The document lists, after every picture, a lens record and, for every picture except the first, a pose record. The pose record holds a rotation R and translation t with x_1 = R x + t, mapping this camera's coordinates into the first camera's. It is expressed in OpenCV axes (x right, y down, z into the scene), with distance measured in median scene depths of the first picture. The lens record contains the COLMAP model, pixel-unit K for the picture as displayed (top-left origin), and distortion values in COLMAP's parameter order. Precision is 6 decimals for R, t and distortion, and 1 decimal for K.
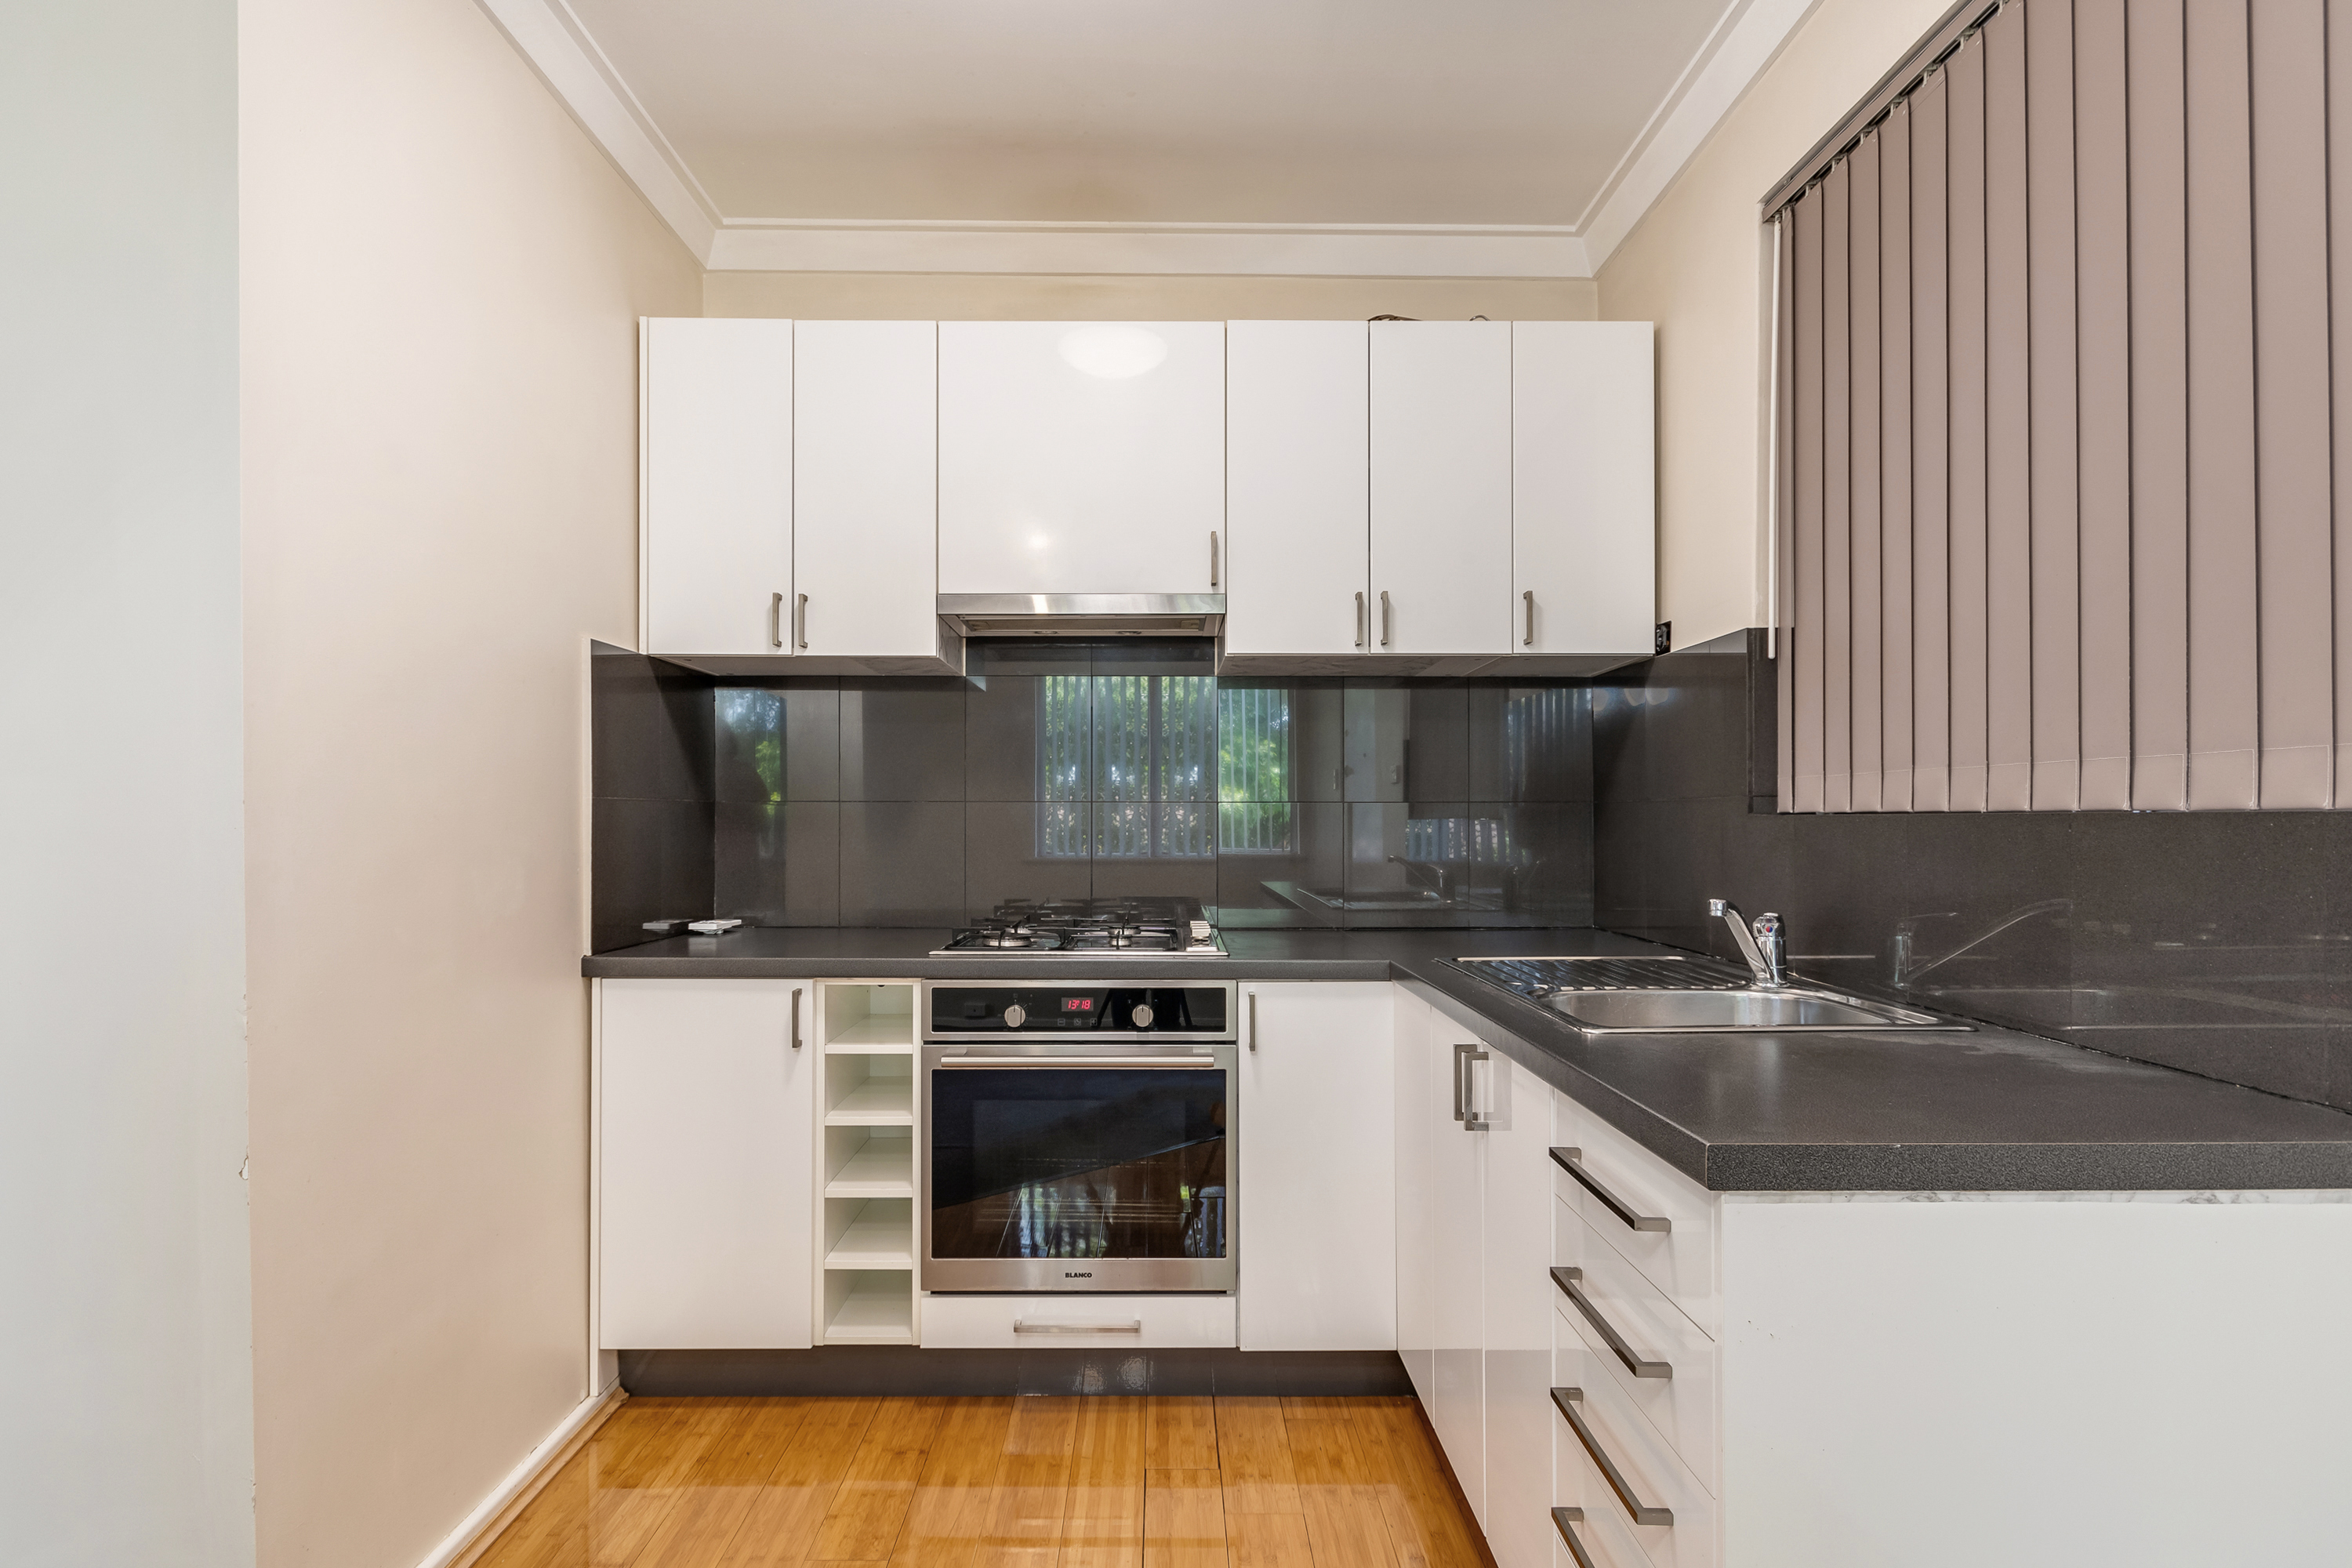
lens RADIAL K [[1204.4, 0, 1165.4], [0, 1204.4, 815.6], [0, 0, 1]] dist [0.001067, 0.000414]
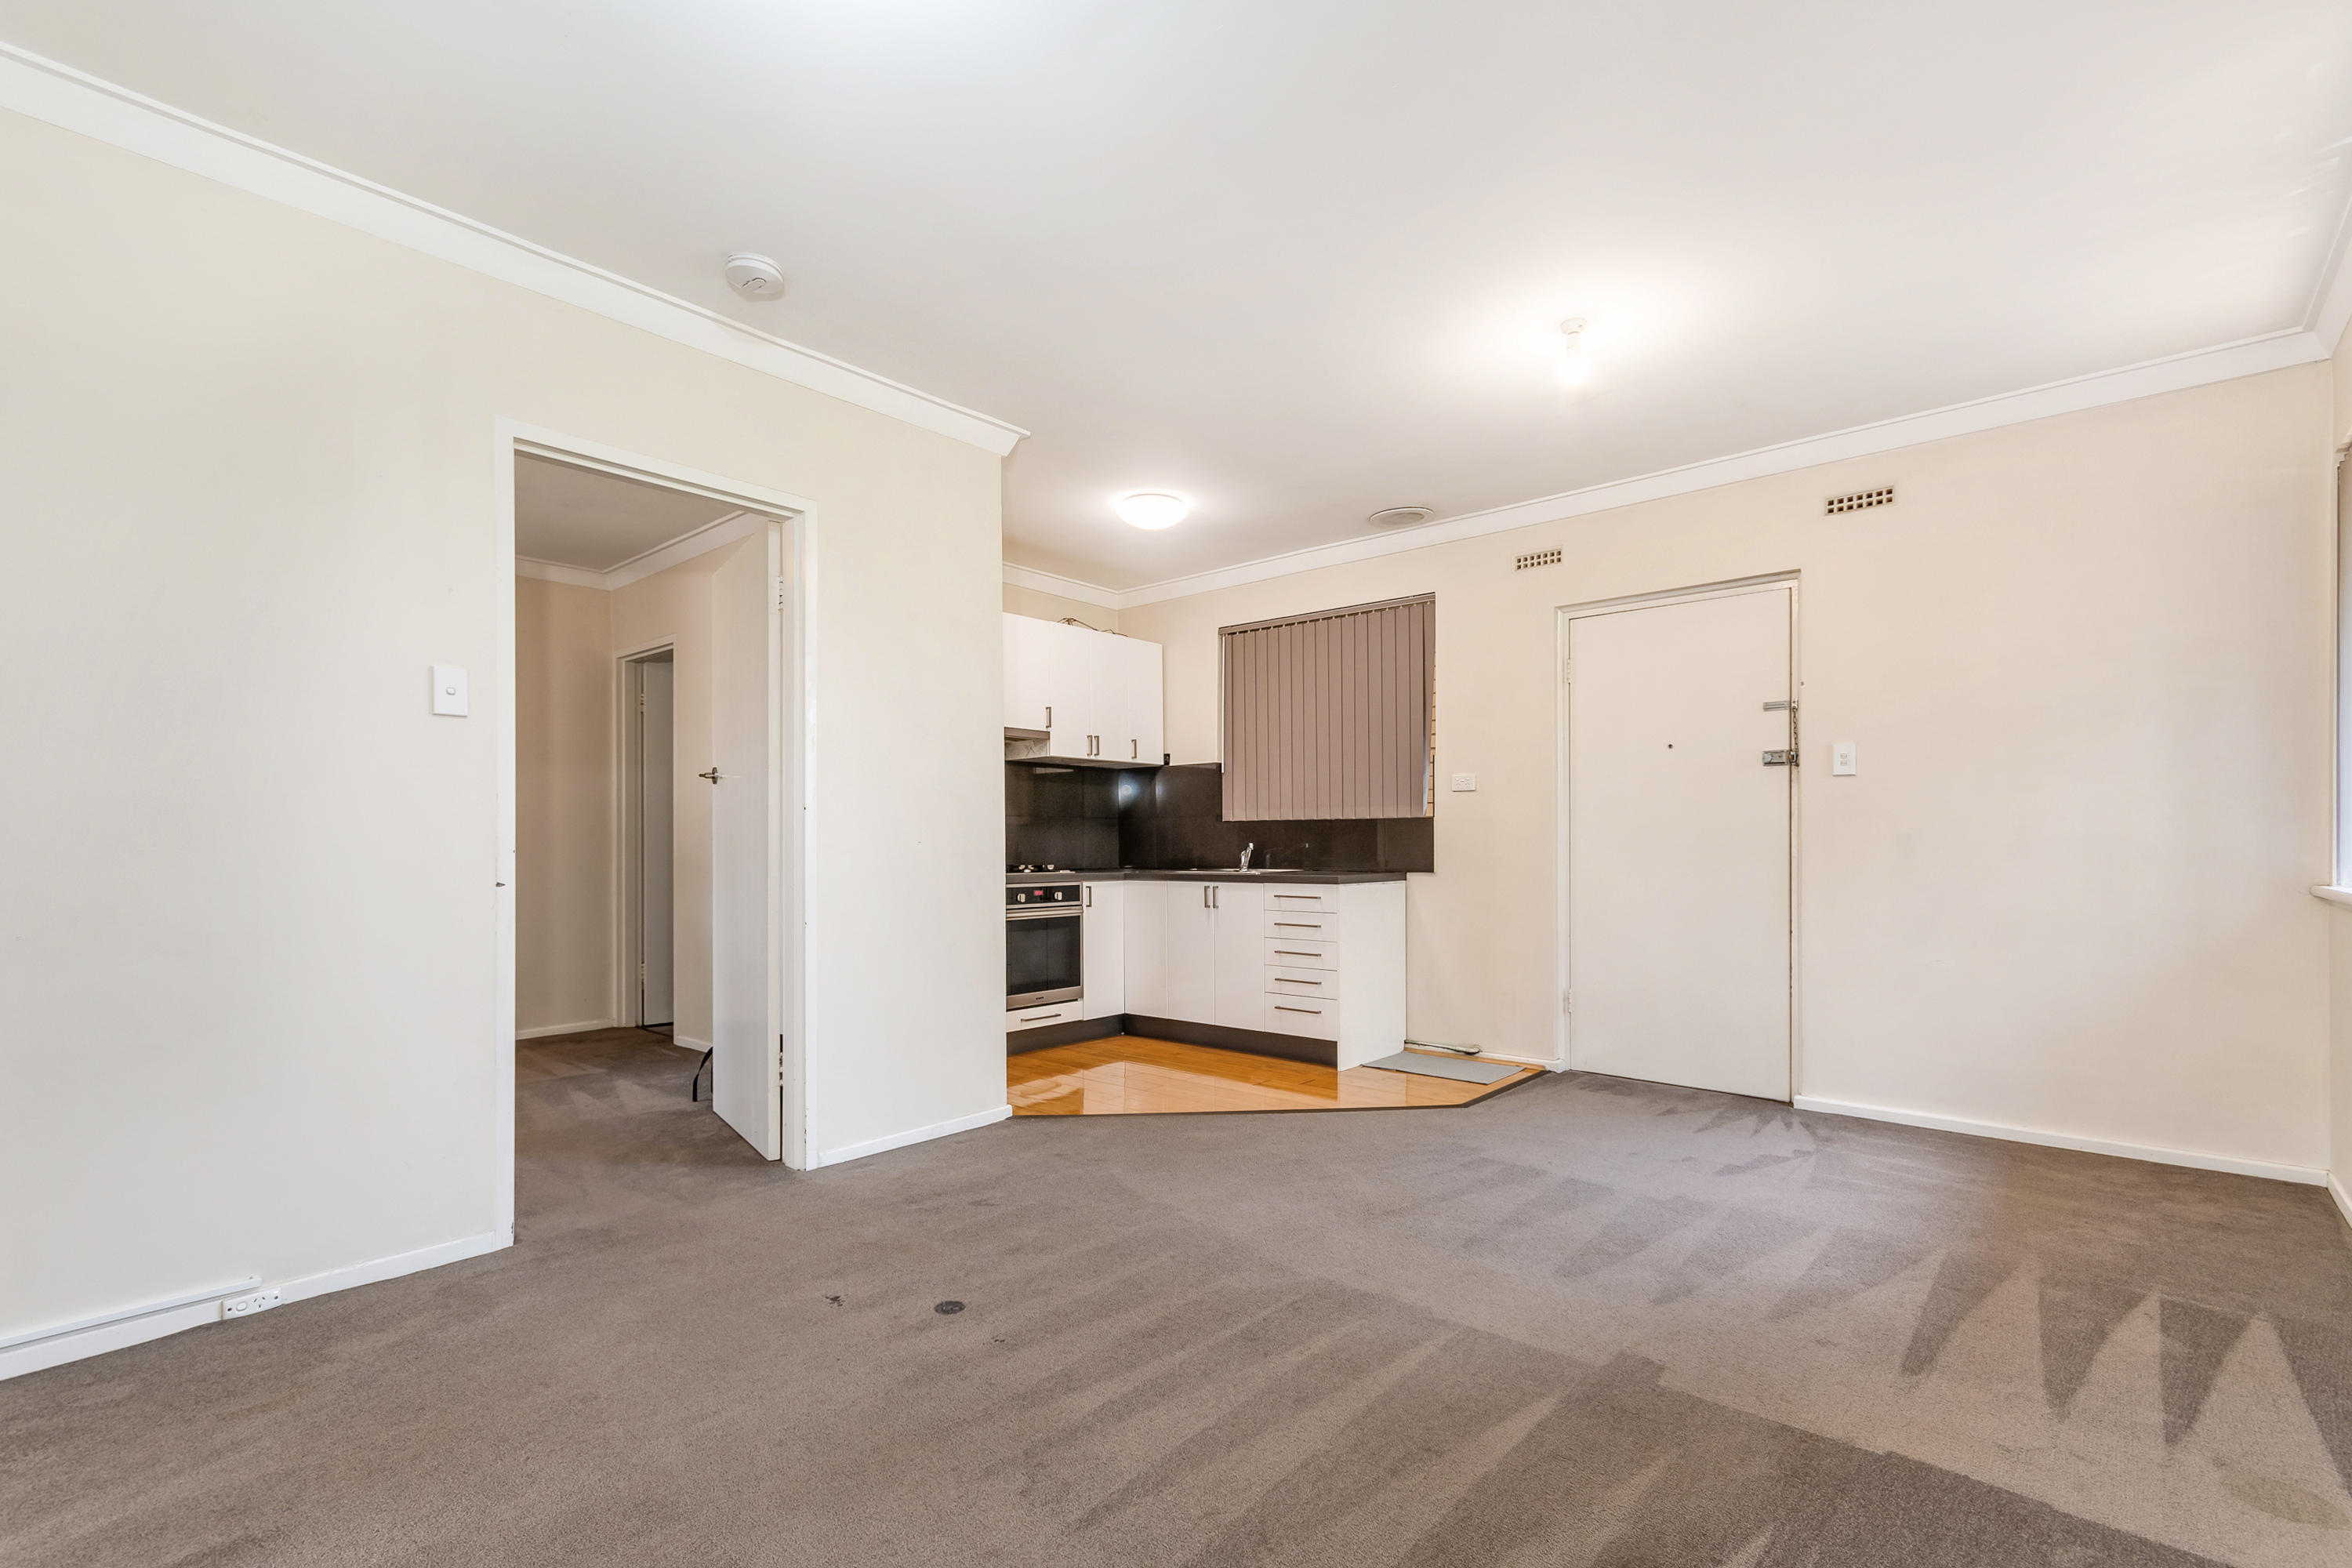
lens RADIAL K [[1023.8, 0, 1171.7], [0, 1023.8, 841.5], [0, 0, 1]] dist [-0.000088, -0.000087]
pose [[0.662988, -0.000291, 0.748630, -1.510679], [-0.000206, 1.000000, 0.000571, 0.046169], [-0.748630, -0.000533, 0.662987, -0.652945]]
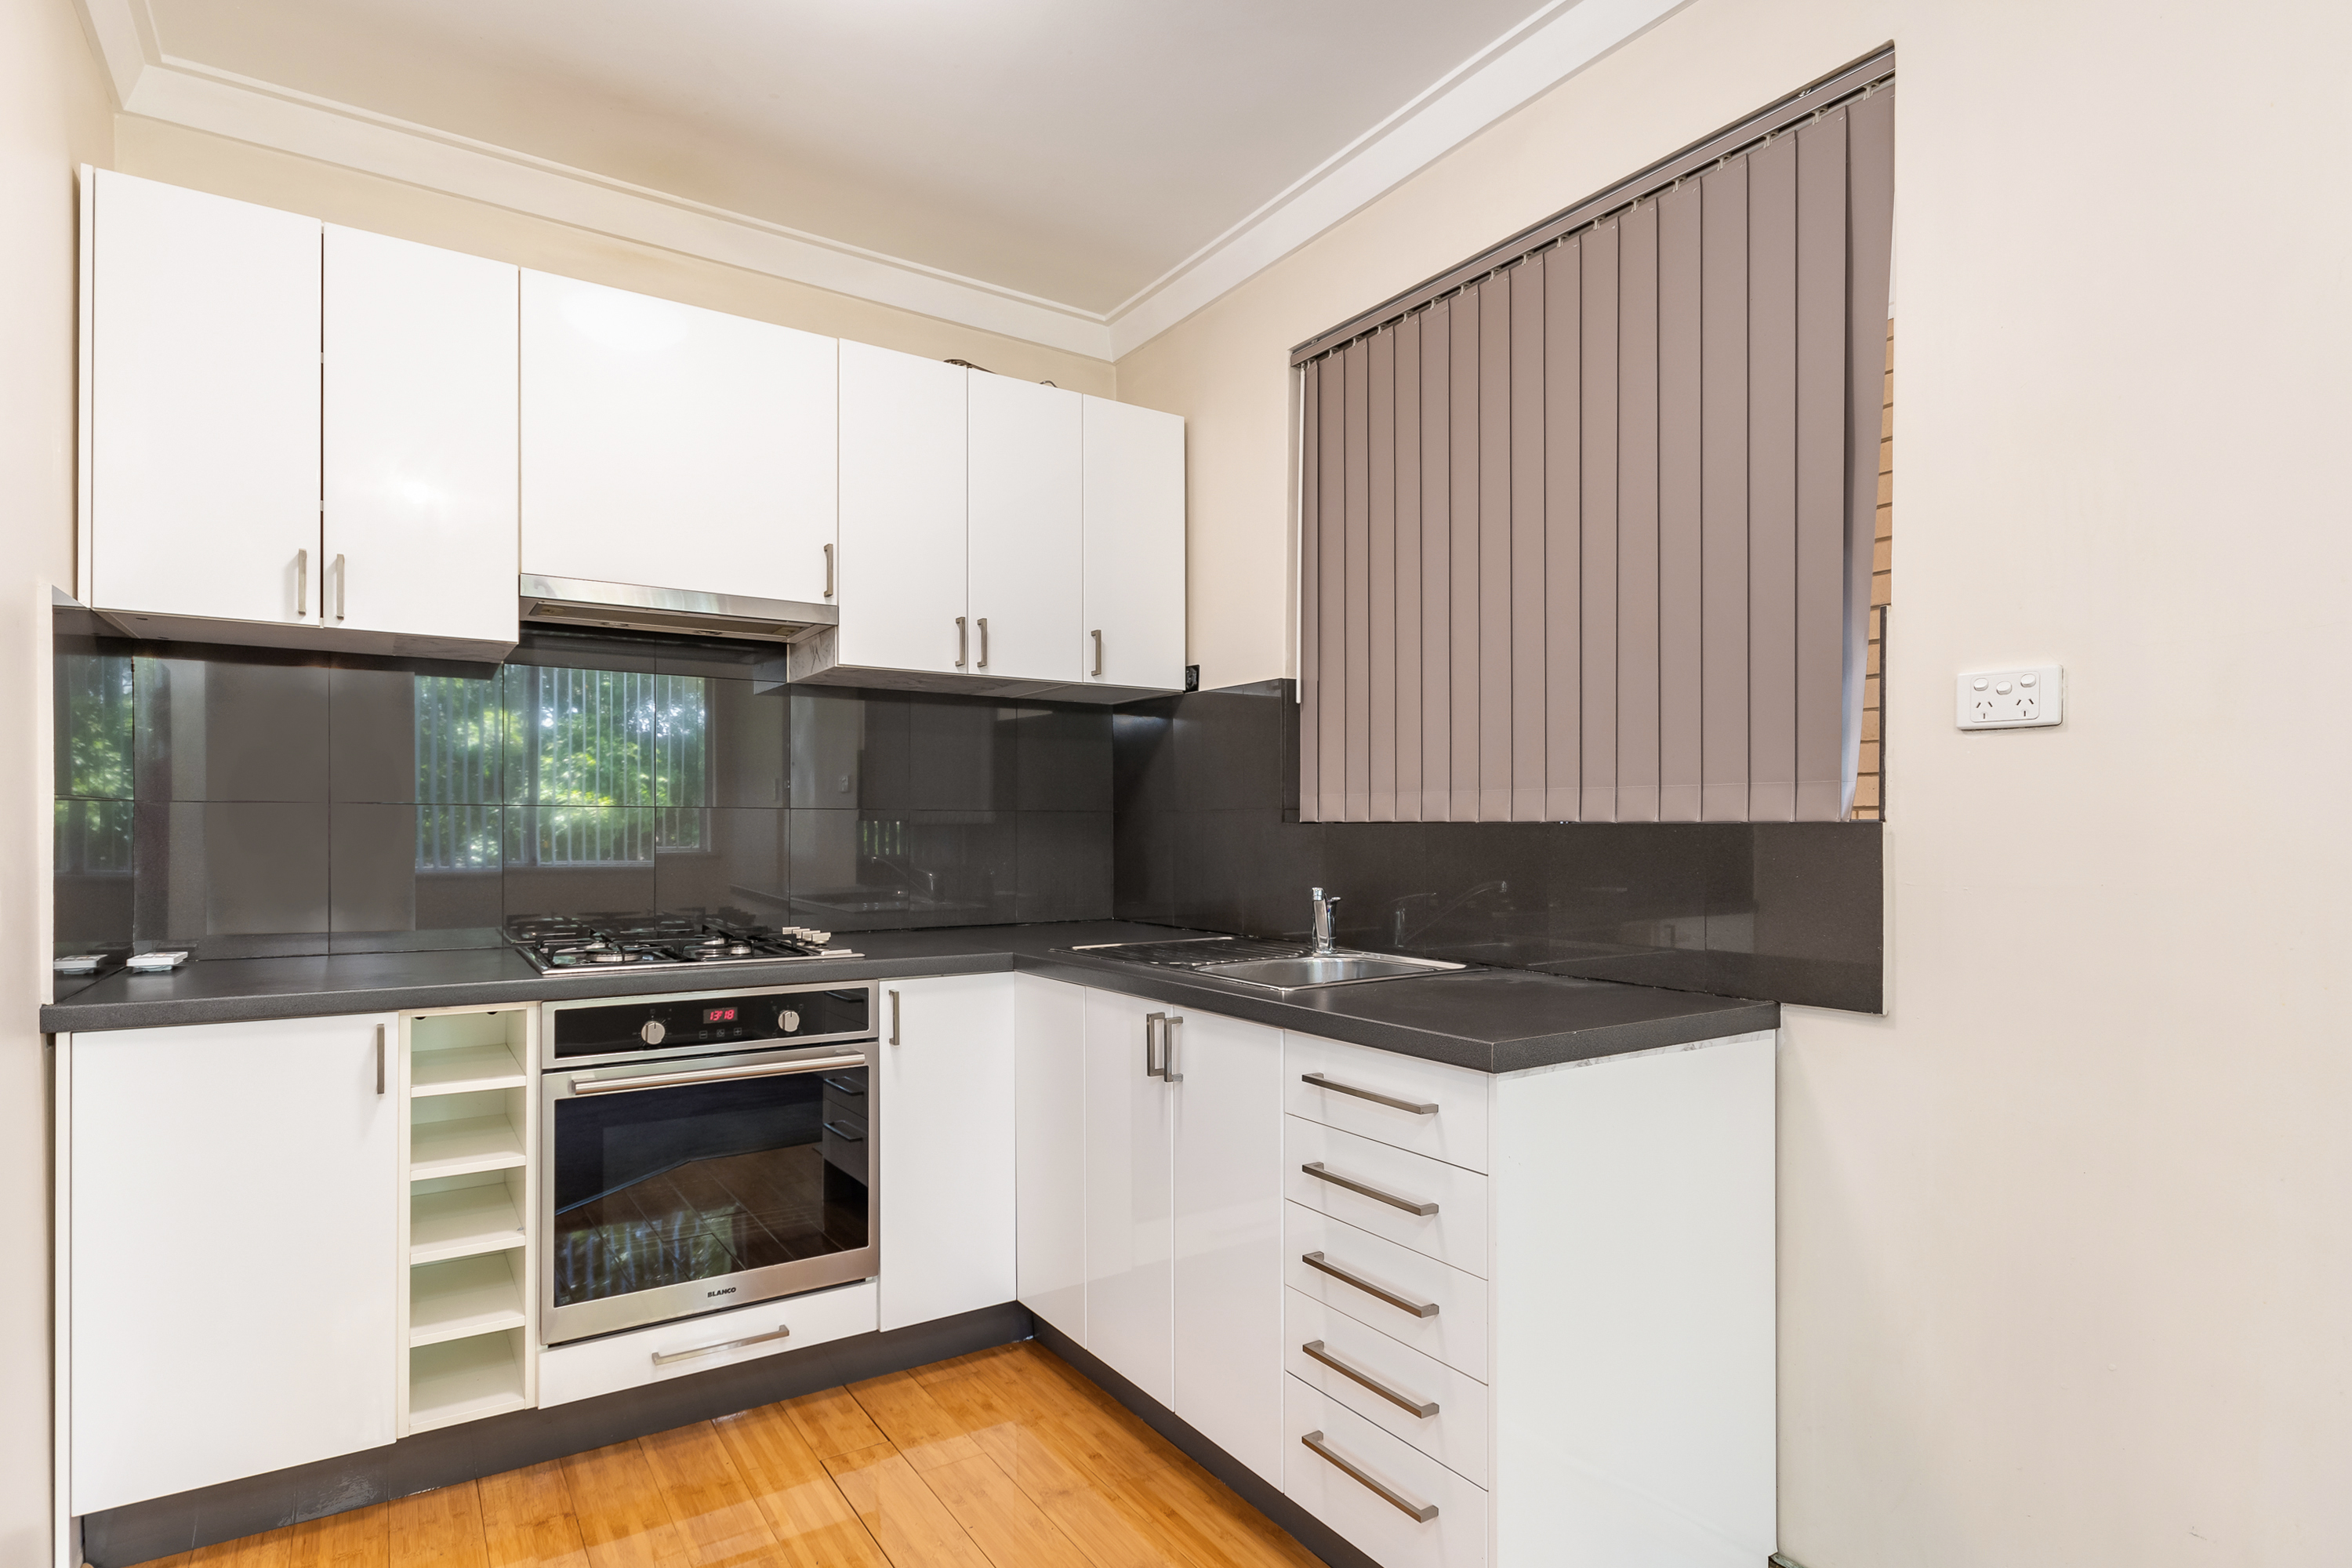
lens RADIAL K [[1206.1, 0, 1178.5], [0, 1206.1, 825.2], [0, 0, 1]] dist [-0.000172, -0.000818]
pose [[0.836185, 0.002335, 0.548443, -0.298688], [-0.004249, 0.999989, 0.002222, -0.000816], [-0.548431, -0.004188, 0.836185, -0.018985]]
